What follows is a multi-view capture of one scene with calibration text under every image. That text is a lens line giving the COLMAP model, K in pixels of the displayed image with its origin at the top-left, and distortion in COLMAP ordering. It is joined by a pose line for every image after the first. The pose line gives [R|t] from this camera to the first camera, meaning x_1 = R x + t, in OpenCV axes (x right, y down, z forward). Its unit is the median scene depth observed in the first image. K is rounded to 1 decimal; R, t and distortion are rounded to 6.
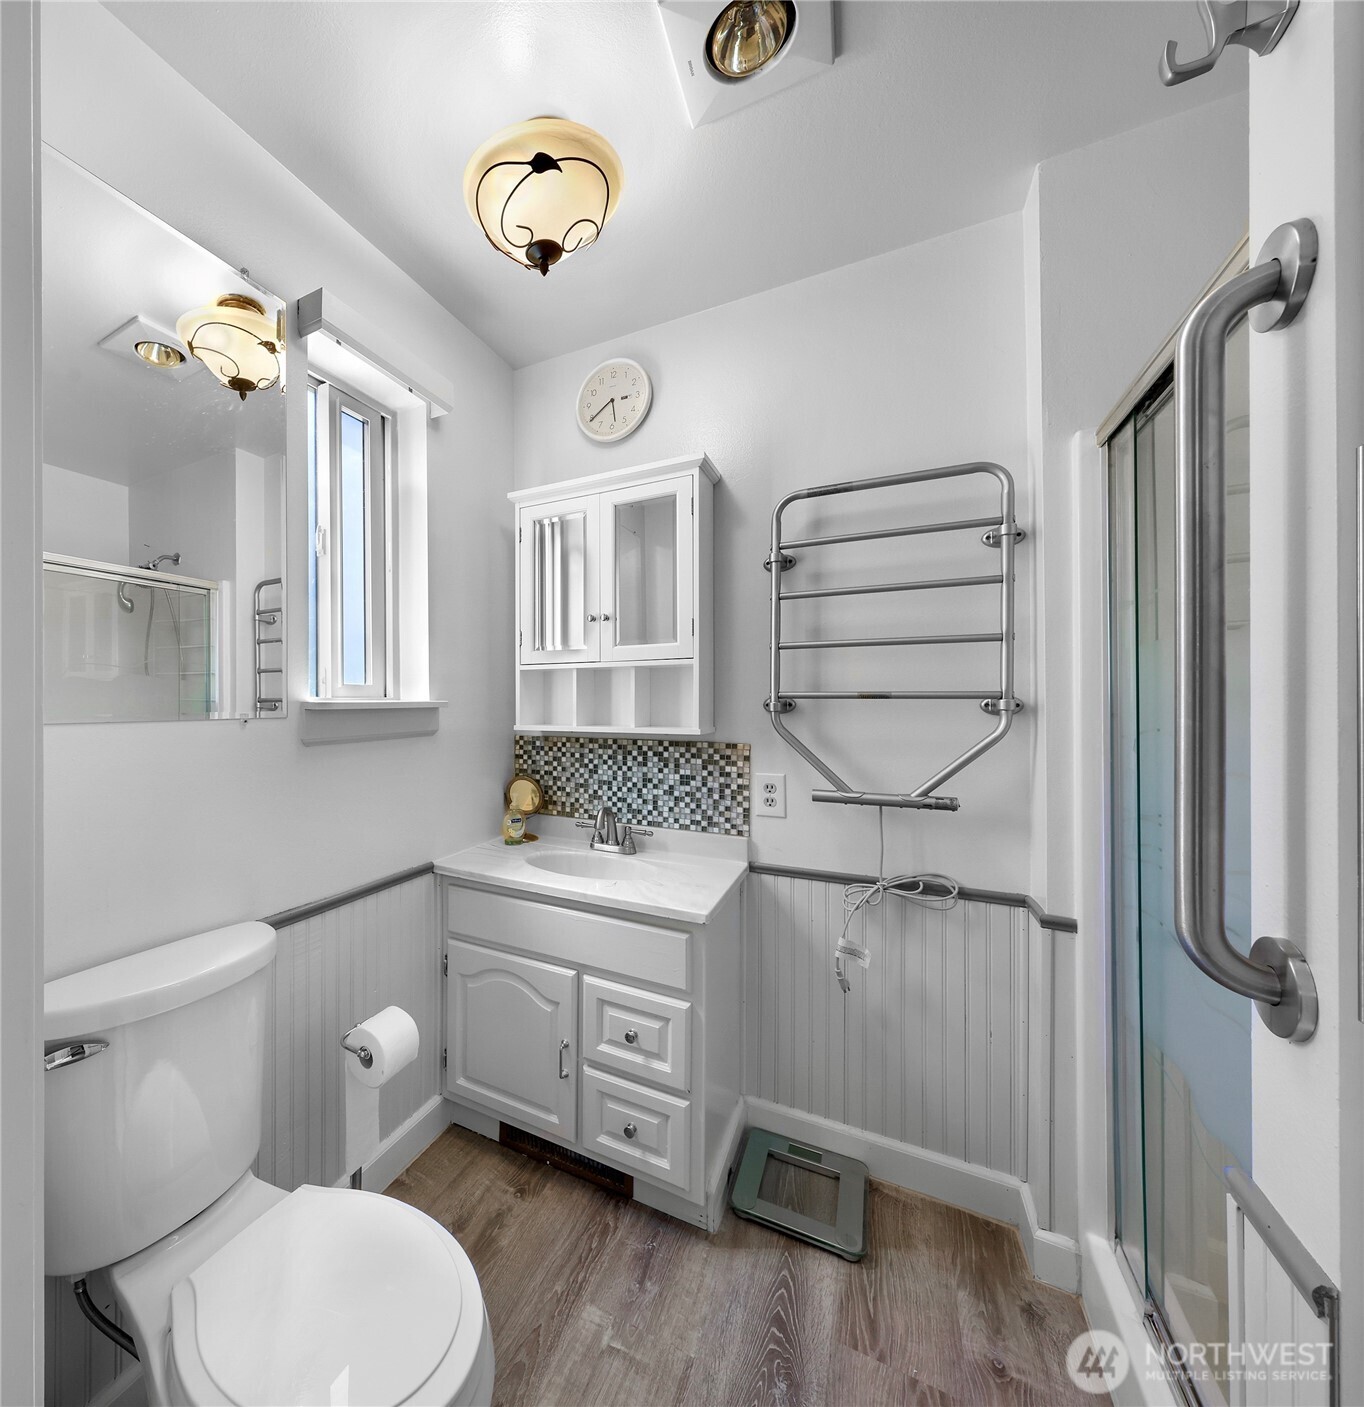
lens RADIAL K [[484.0, 0, 679.5], [0, 484.0, 700.9], [0, 0, 1]] dist [-0.000187, 0.000171]
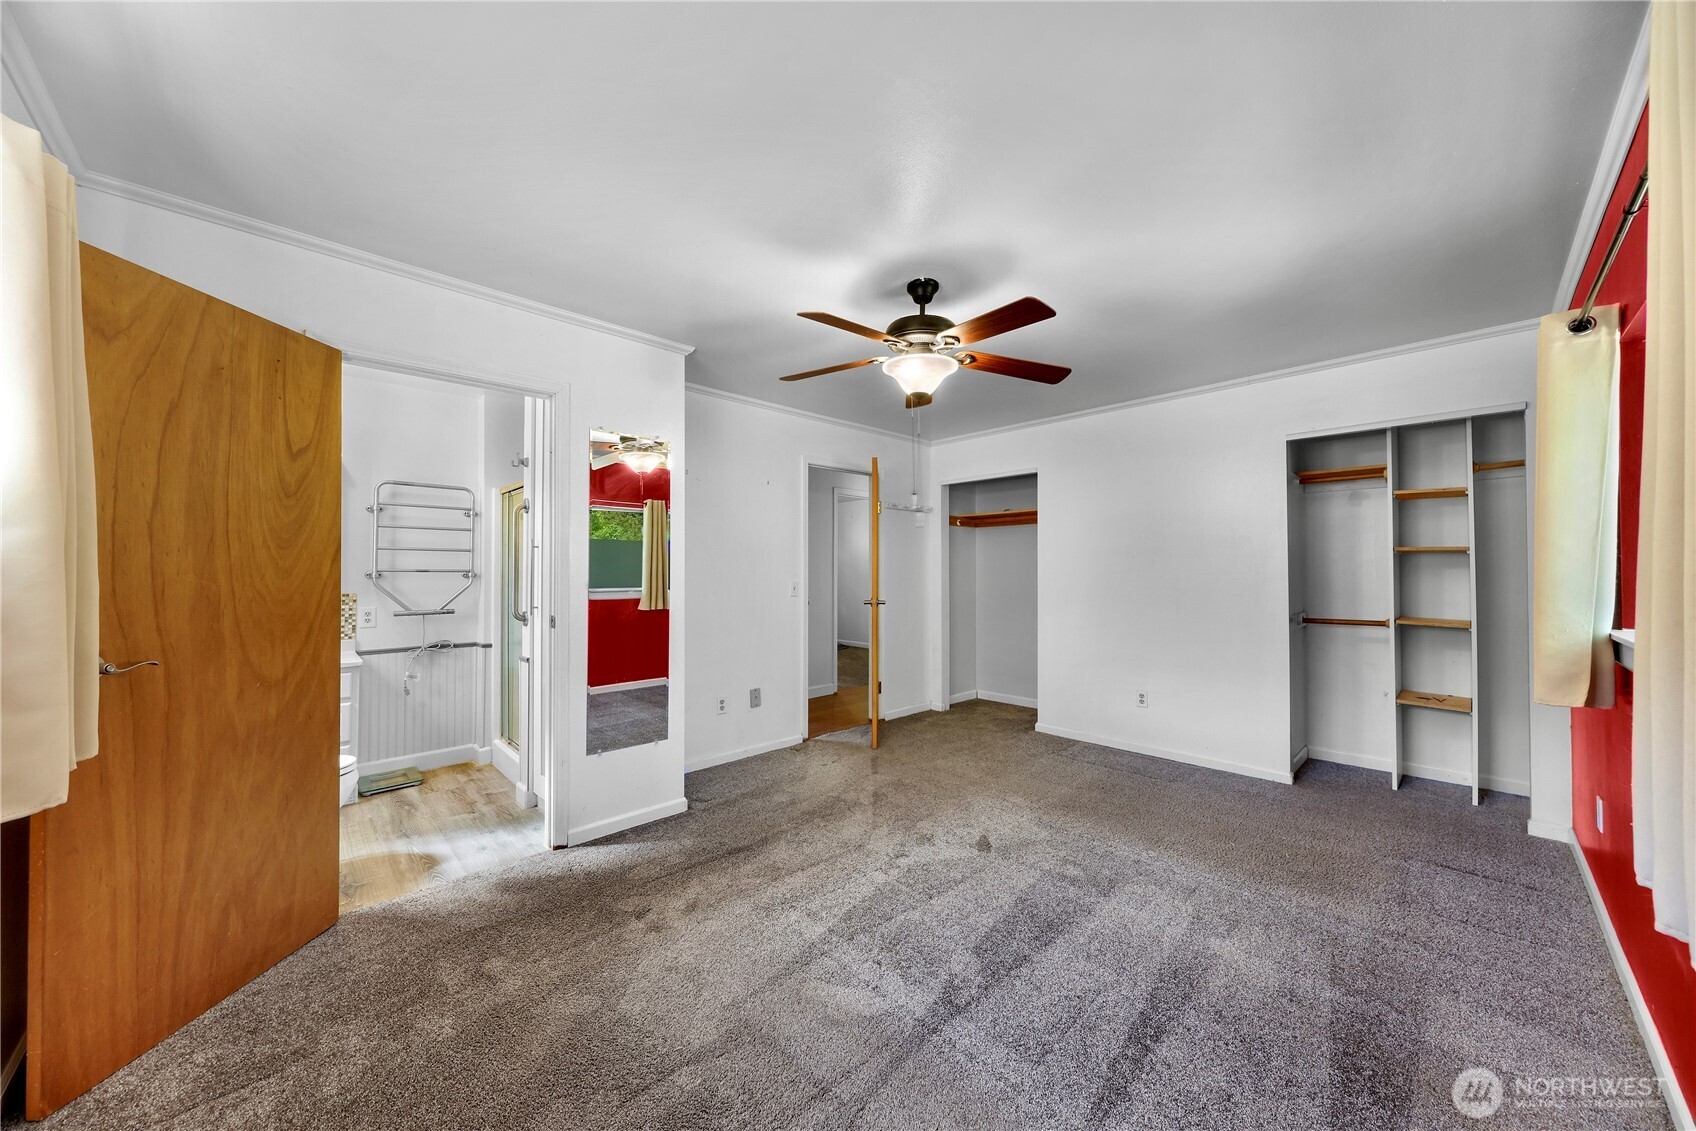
lens RADIAL K [[660.2, 0, 844.3], [0, 660.2, 562.5], [0, 0, 1]] dist [-0.000842, -0.000047]
pose [[0.350875, 0.008948, 0.936379, -2.090541], [-0.007588, 0.999949, -0.006712, -0.049680], [-0.936391, -0.004750, 0.350925, -2.304661]]
